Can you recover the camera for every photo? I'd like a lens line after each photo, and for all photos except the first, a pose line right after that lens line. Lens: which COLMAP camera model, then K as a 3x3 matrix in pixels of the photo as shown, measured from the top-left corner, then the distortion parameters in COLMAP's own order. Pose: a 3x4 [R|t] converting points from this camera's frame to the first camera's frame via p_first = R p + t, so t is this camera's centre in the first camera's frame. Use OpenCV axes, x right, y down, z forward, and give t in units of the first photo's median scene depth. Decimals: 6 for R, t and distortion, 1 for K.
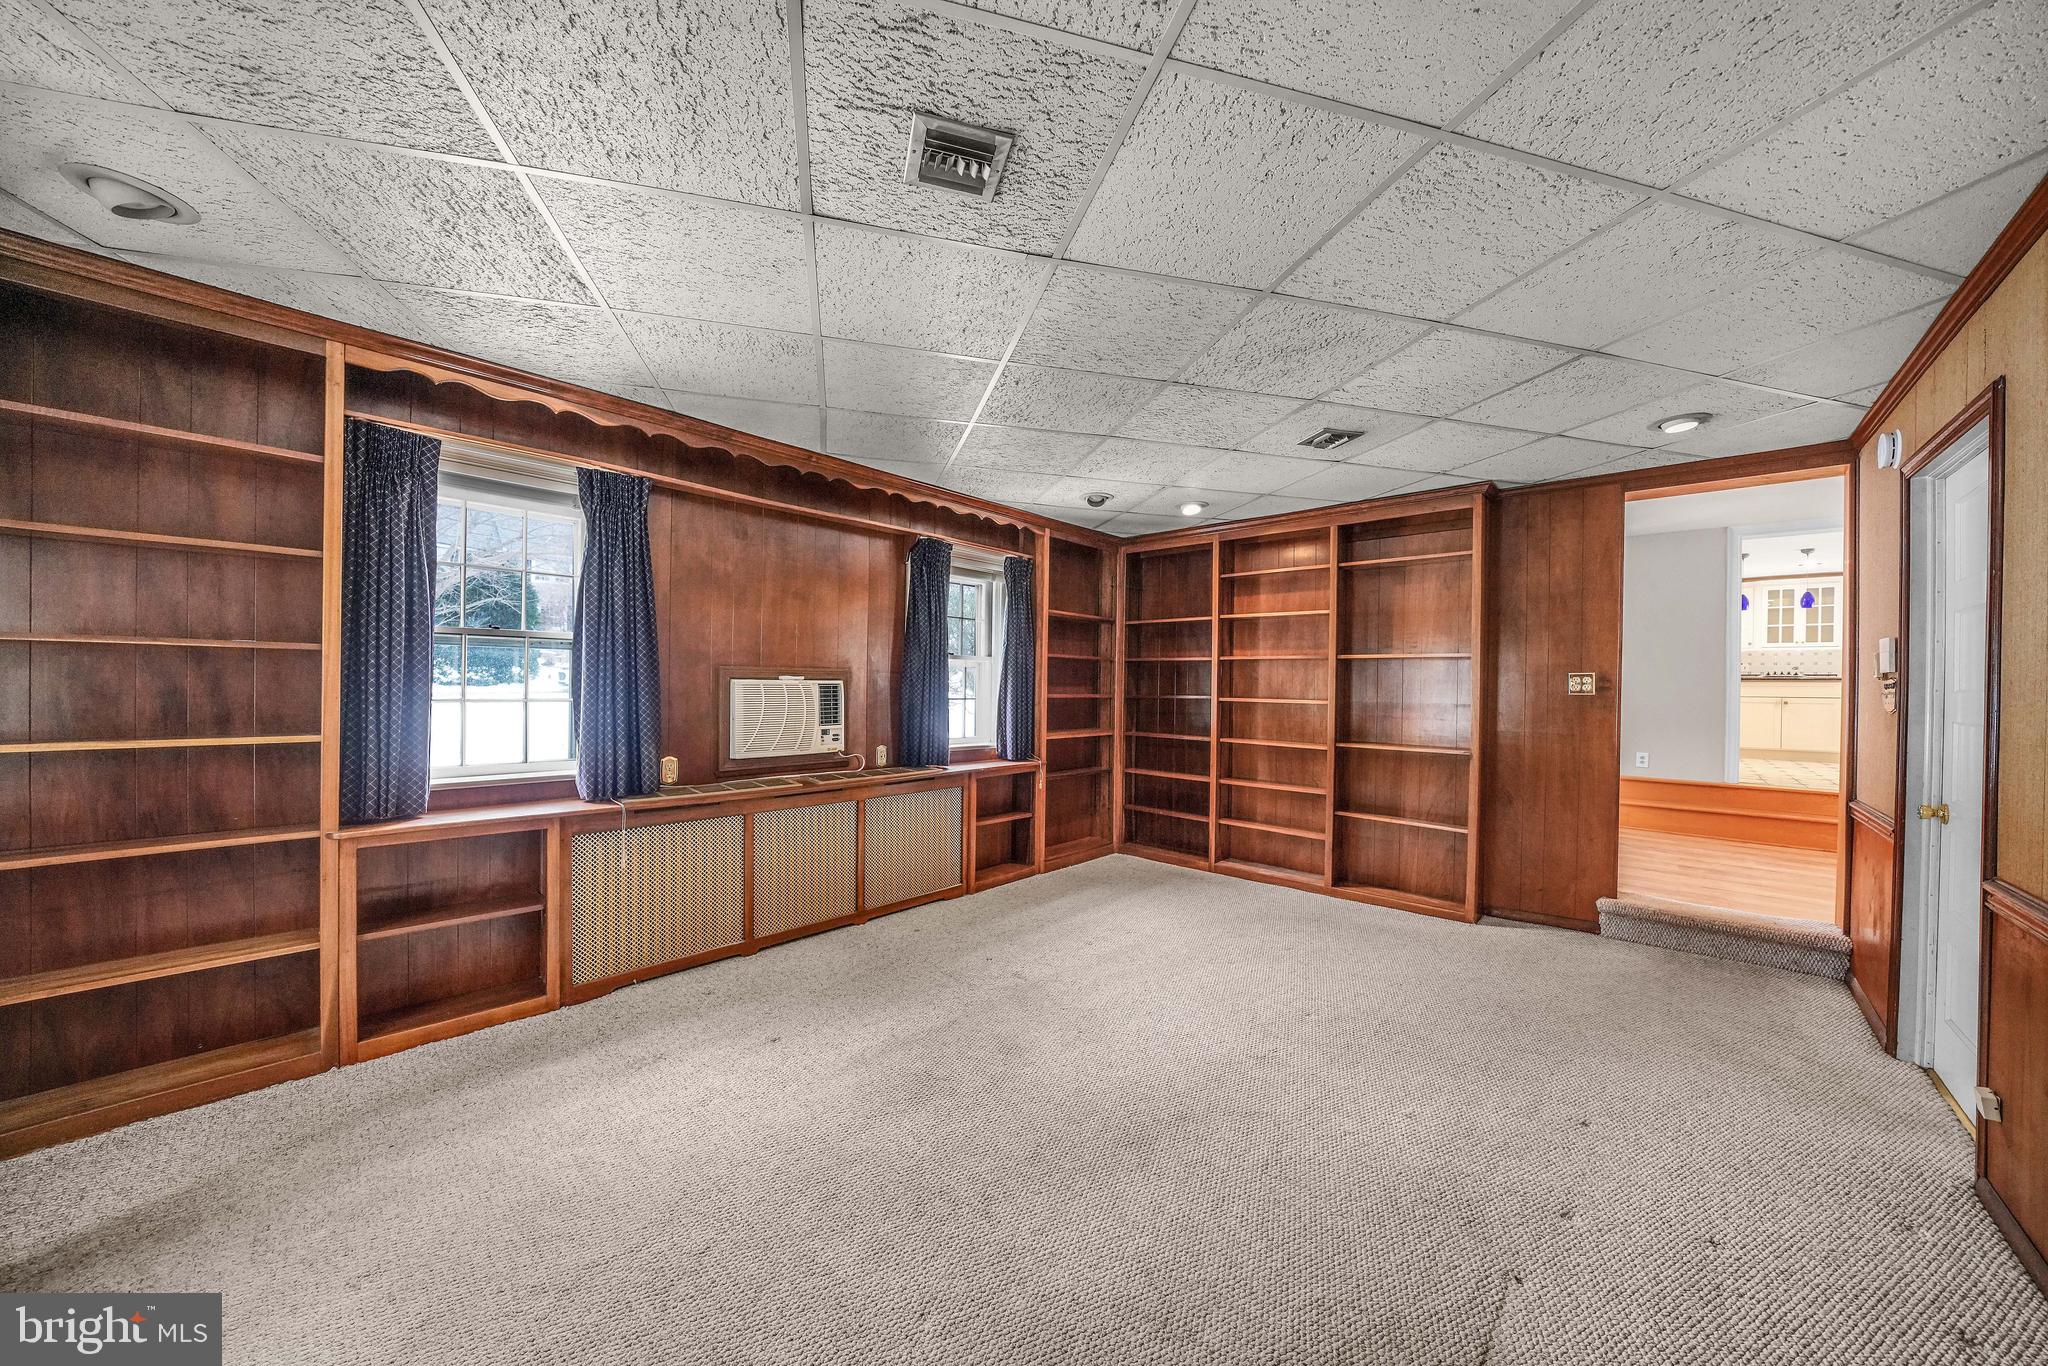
lens RADIAL K [[705.6, 0, 1023.6], [0, 705.6, 675.3], [0, 0, 1]] dist [-0.013179, 0.000750]
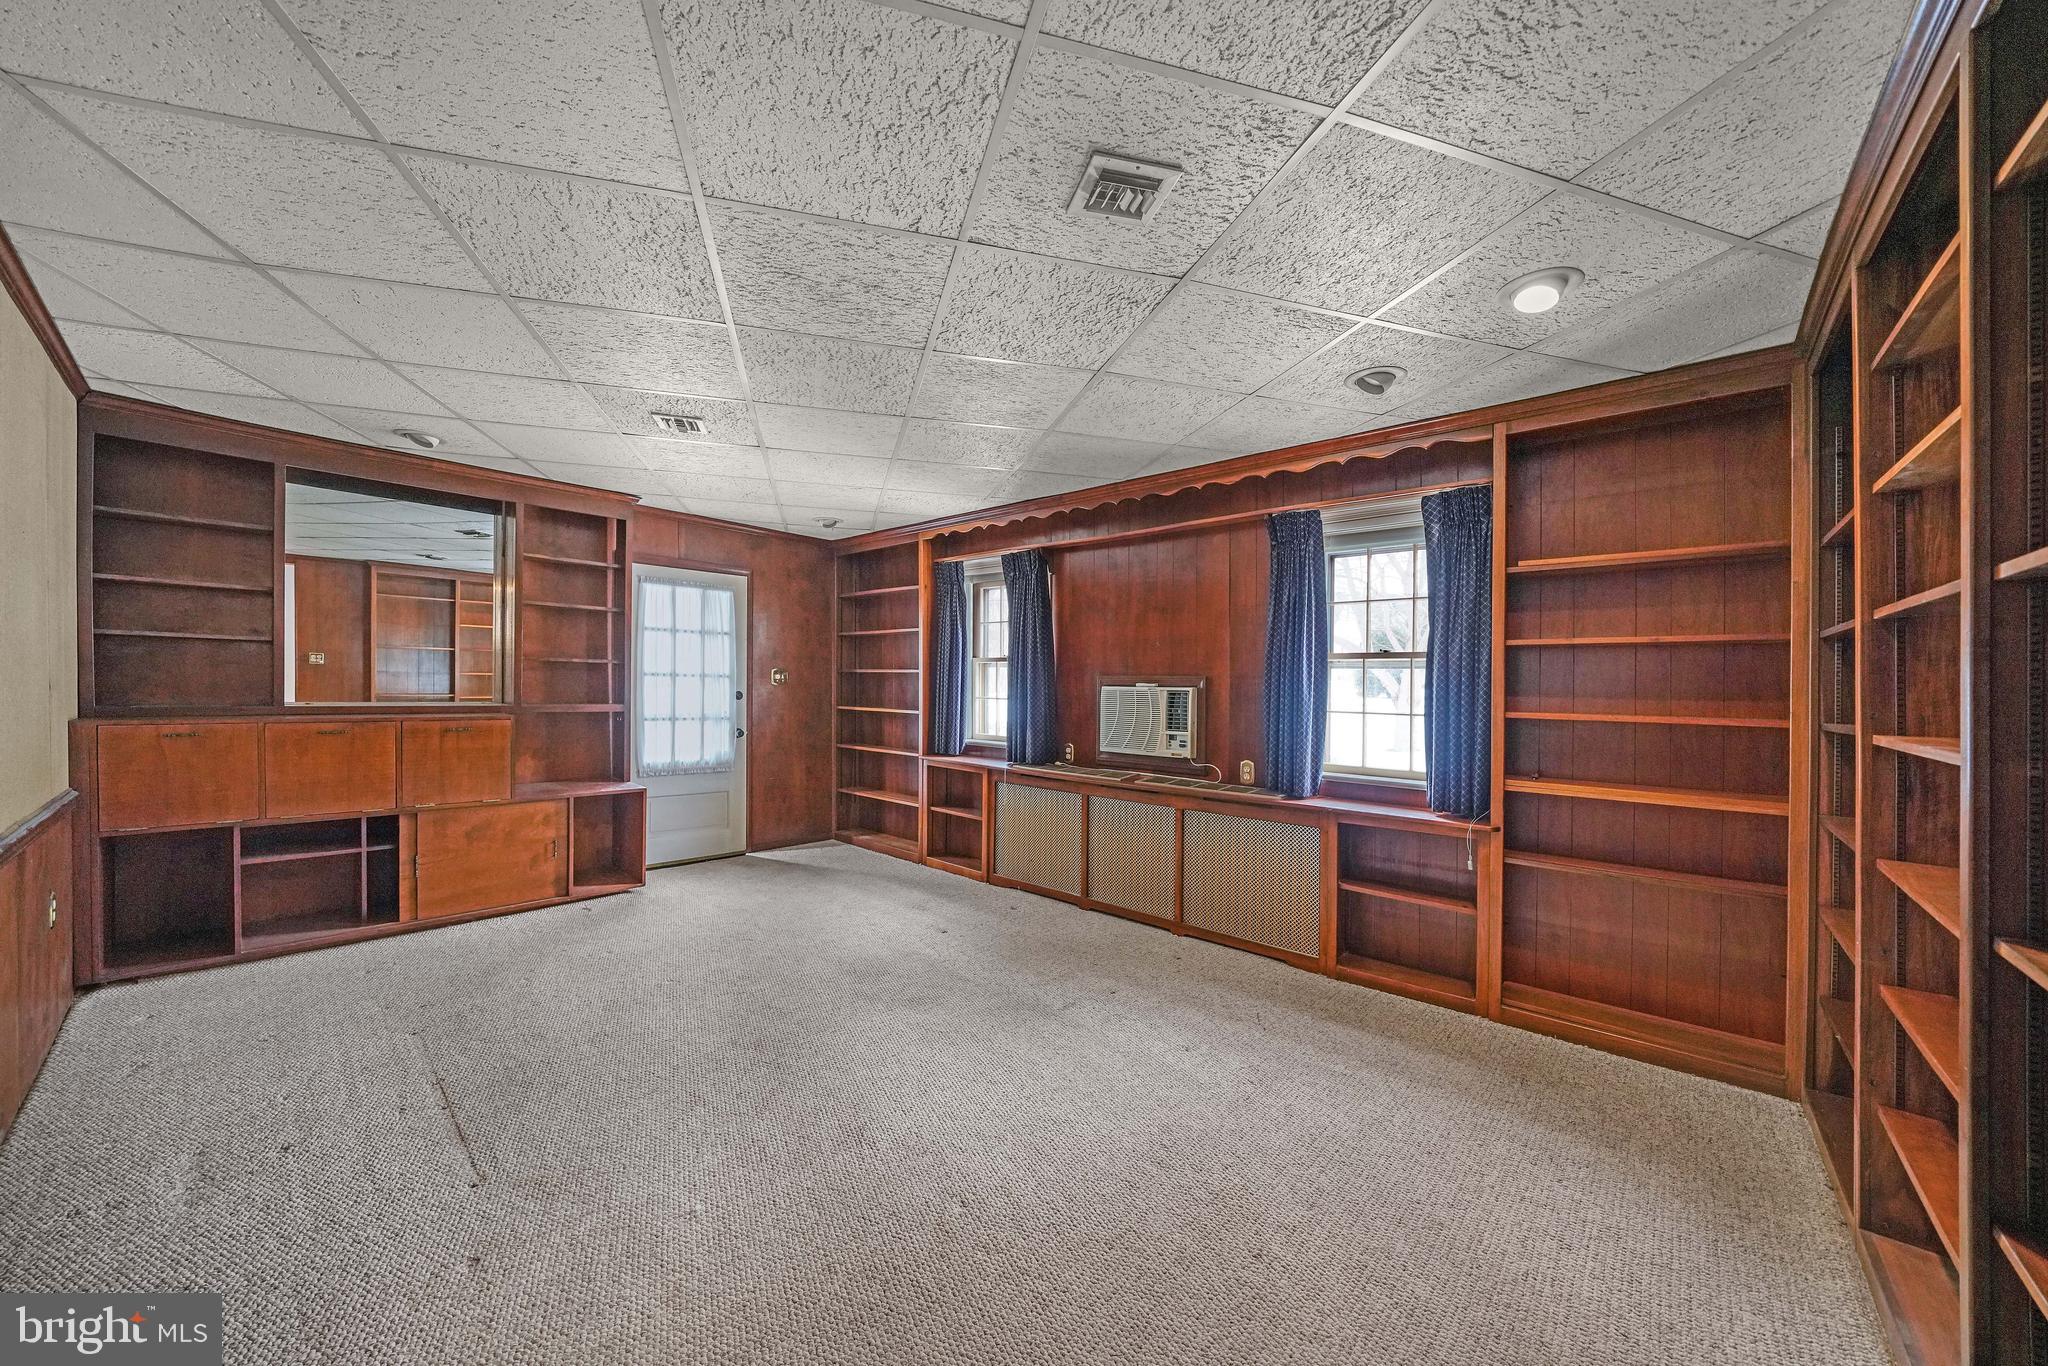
lens RADIAL K [[705.6, 0, 1022.4], [0, 705.6, 692.0], [0, 0, 1]] dist [-0.013179, 0.000750]
pose [[0.032124, -0.015442, -0.999365, 0.776156], [-0.013680, 0.999780, -0.015888, 0.034859], [0.999390, 0.014181, 0.031905, 0.778507]]
